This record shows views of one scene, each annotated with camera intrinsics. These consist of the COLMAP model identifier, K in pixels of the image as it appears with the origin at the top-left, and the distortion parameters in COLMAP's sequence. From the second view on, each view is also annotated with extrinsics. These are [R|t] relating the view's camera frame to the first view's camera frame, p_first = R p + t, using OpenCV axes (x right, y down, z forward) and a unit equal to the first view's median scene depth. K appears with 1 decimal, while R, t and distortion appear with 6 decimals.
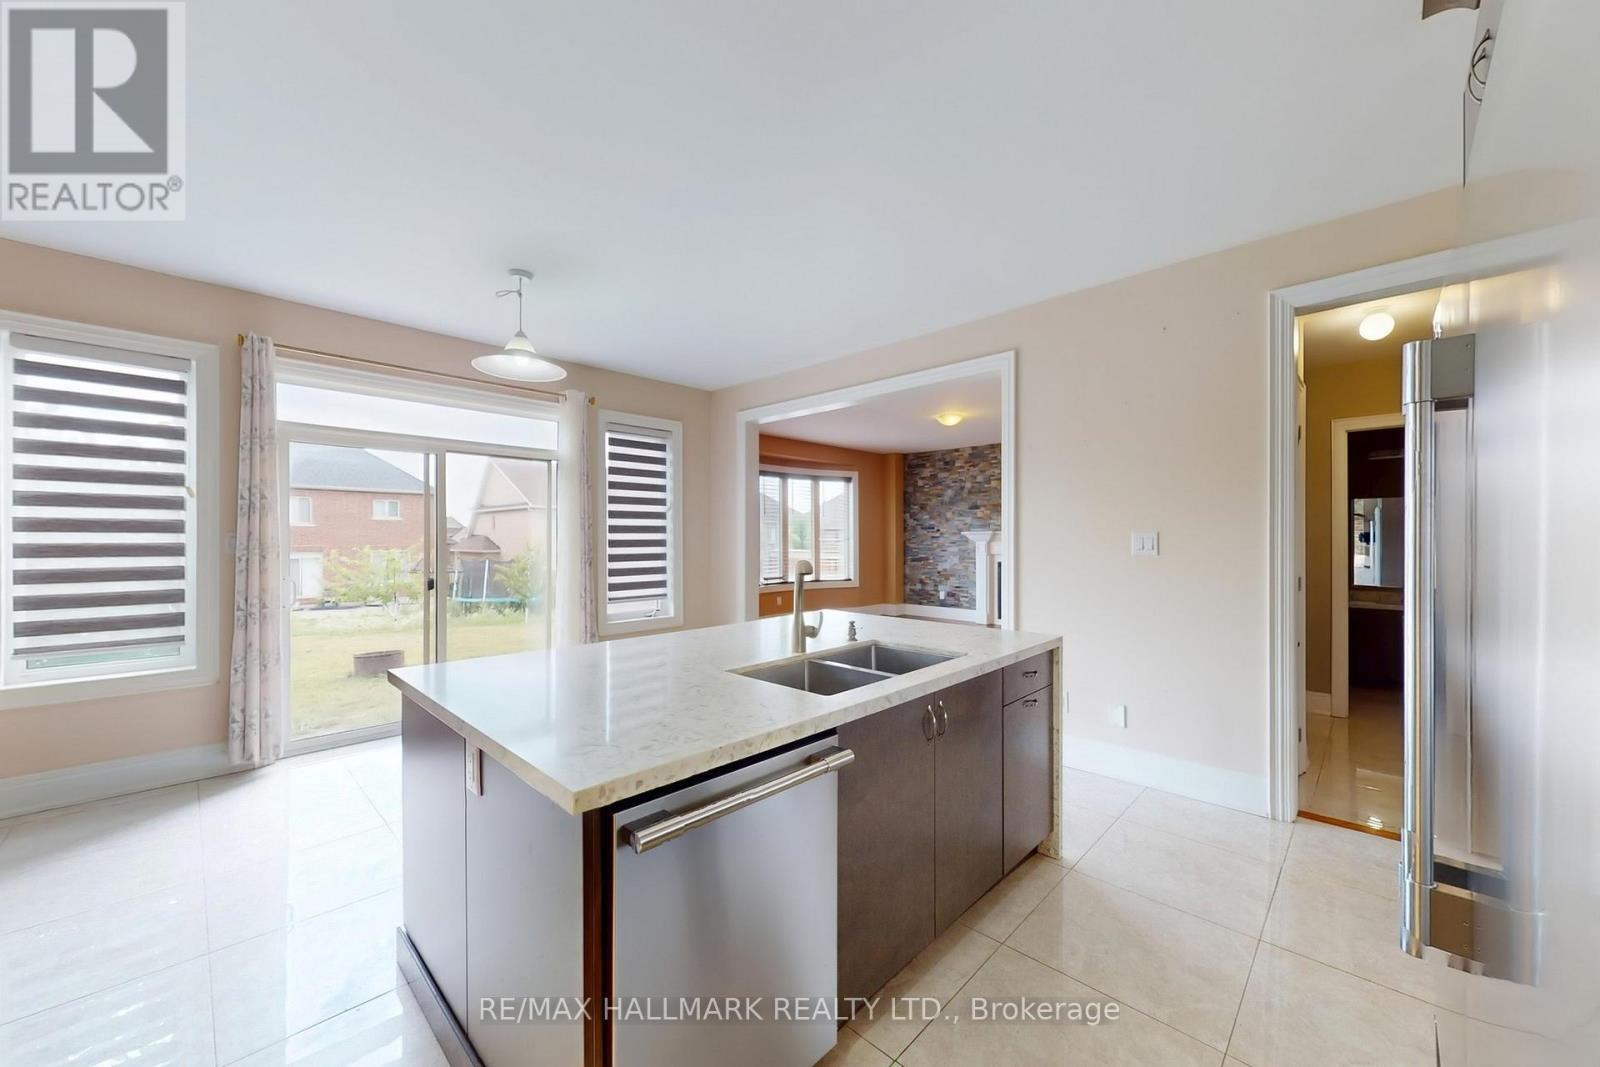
lens RADIAL K [[610.5, 0, 800.0], [0, 610.5, 533.5], [0, 0, 1]] dist [0.000698, 0.000021]
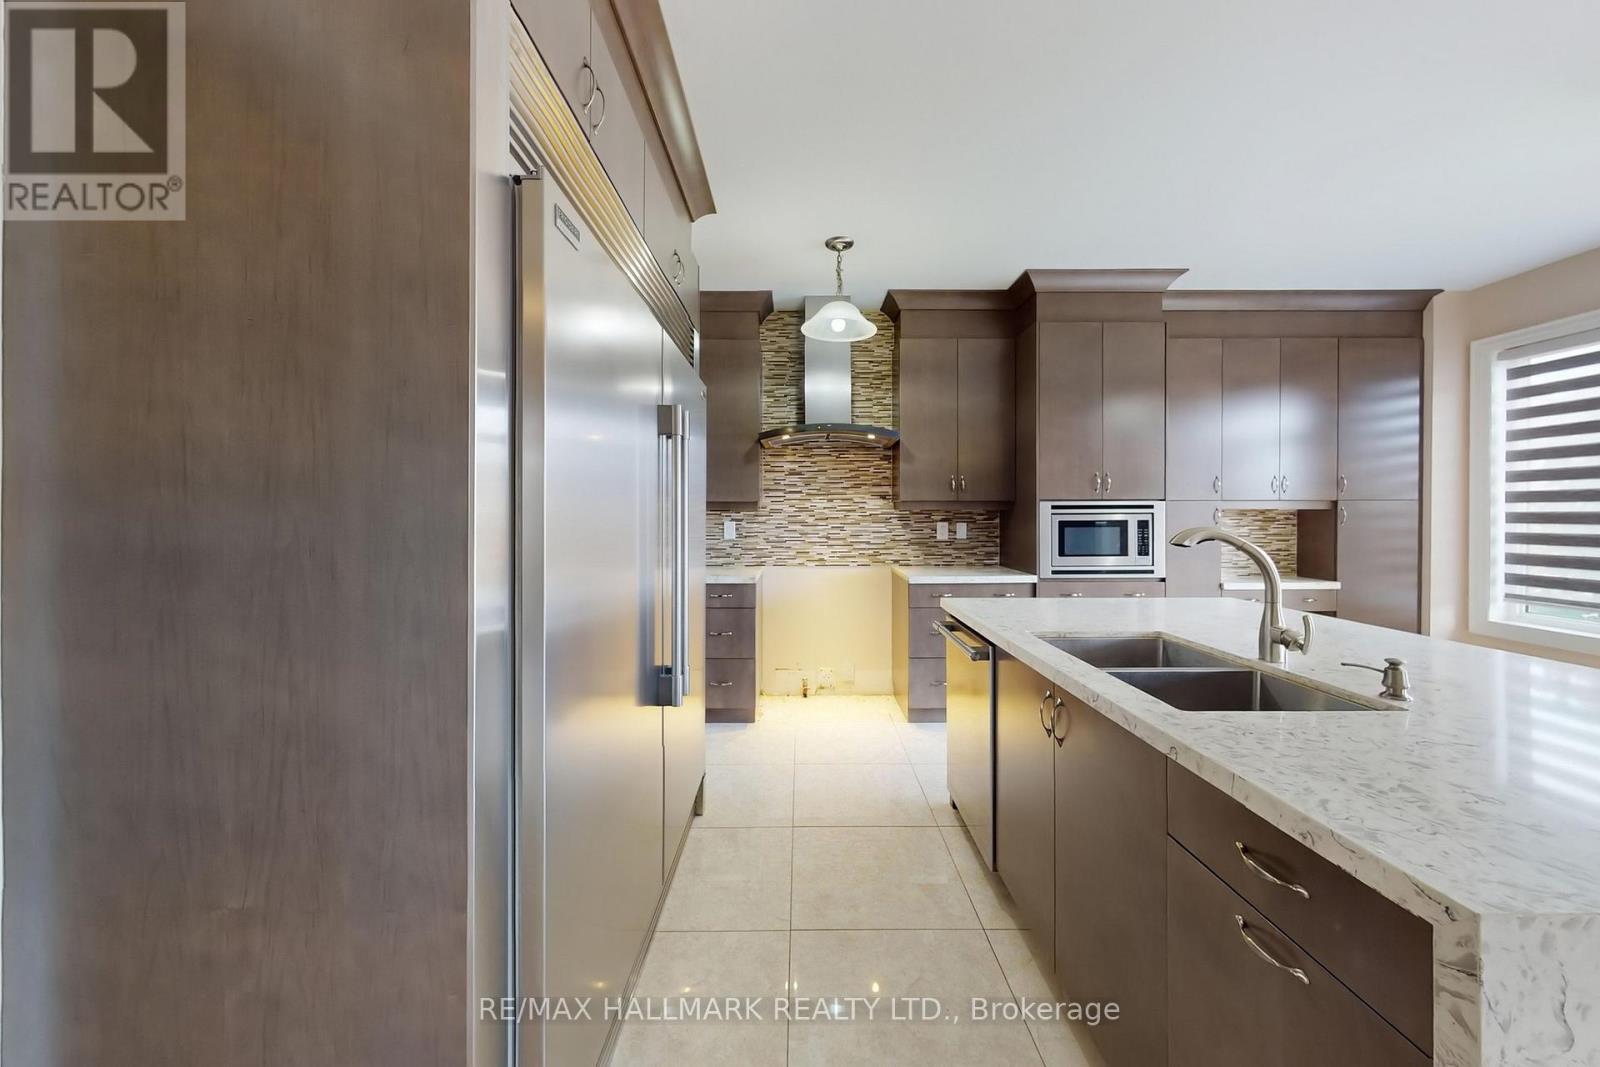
lens RADIAL K [[589.5, 0, 797.3], [0, 589.5, 518.6], [0, 0, 1]] dist [0.001831, -0.000167]
pose [[-0.724514, 0.004297, -0.689247, 0.649602], [0.008177, 0.999964, -0.002362, 0.020634], [0.689212, -0.007347, -0.724523, 0.845438]]
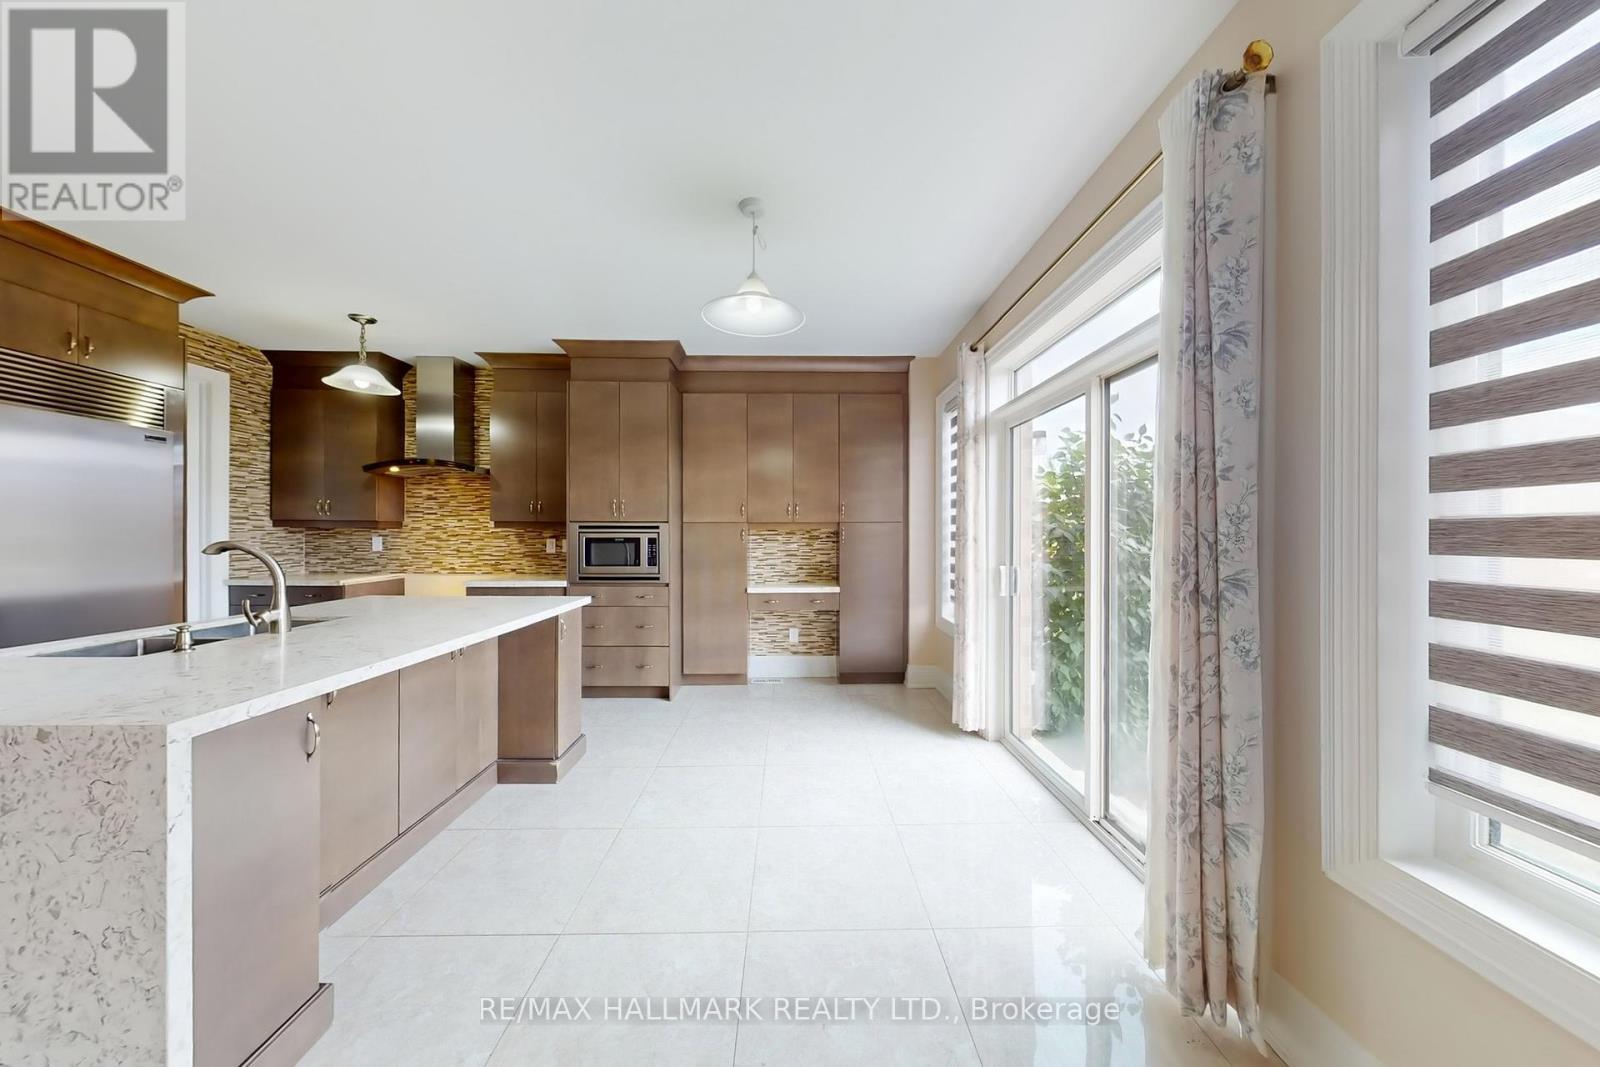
lens RADIAL K [[521.2, 0, 796.3], [0, 521.2, 538.0], [0, 0, 1]] dist [0.000272, 0.000011]
pose [[-0.712964, 0.004250, -0.701187, -0.028161], [0.002758, 0.999991, 0.003256, 0.024040], [0.701195, 0.000388, -0.712970, 1.700823]]
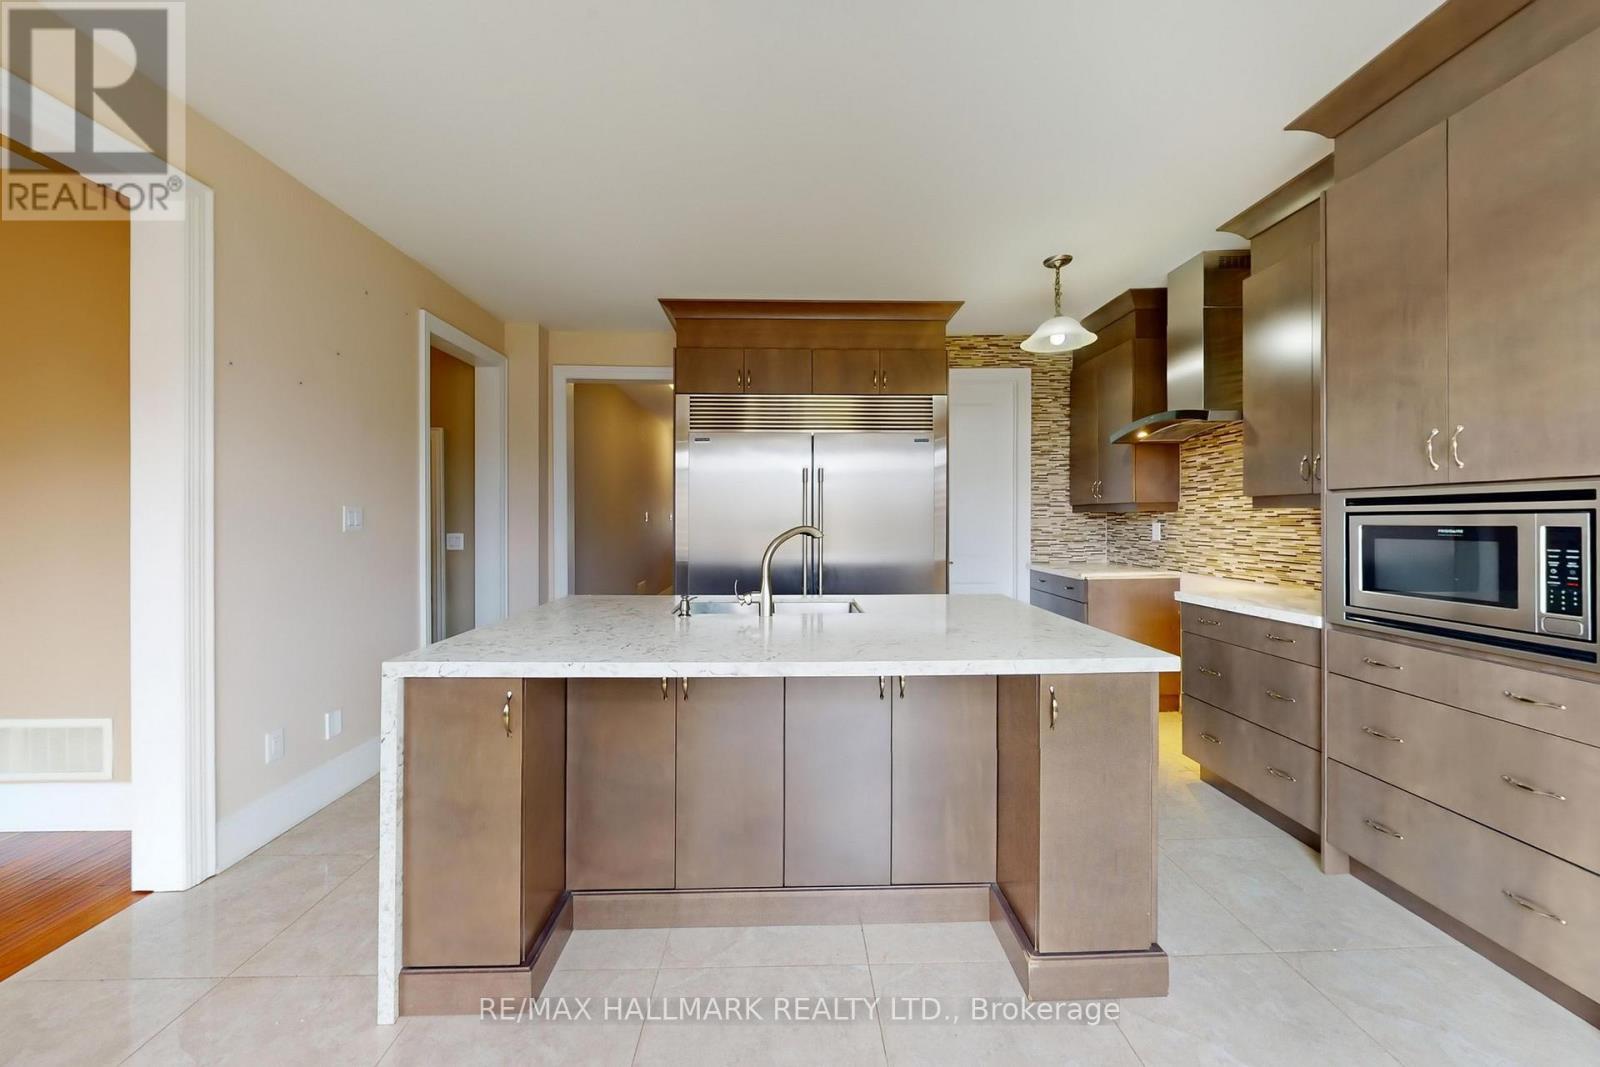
lens RADIAL K [[578.6, 0, 801.7], [0, 578.6, 522.5], [0, 0, 1]] dist [-0.000022, 0.000099]
pose [[-0.708220, 0.003014, 0.705986, -0.610161], [0.001789, 0.999995, -0.002474, 0.023611], [-0.705990, -0.000489, -0.708222, 1.265520]]
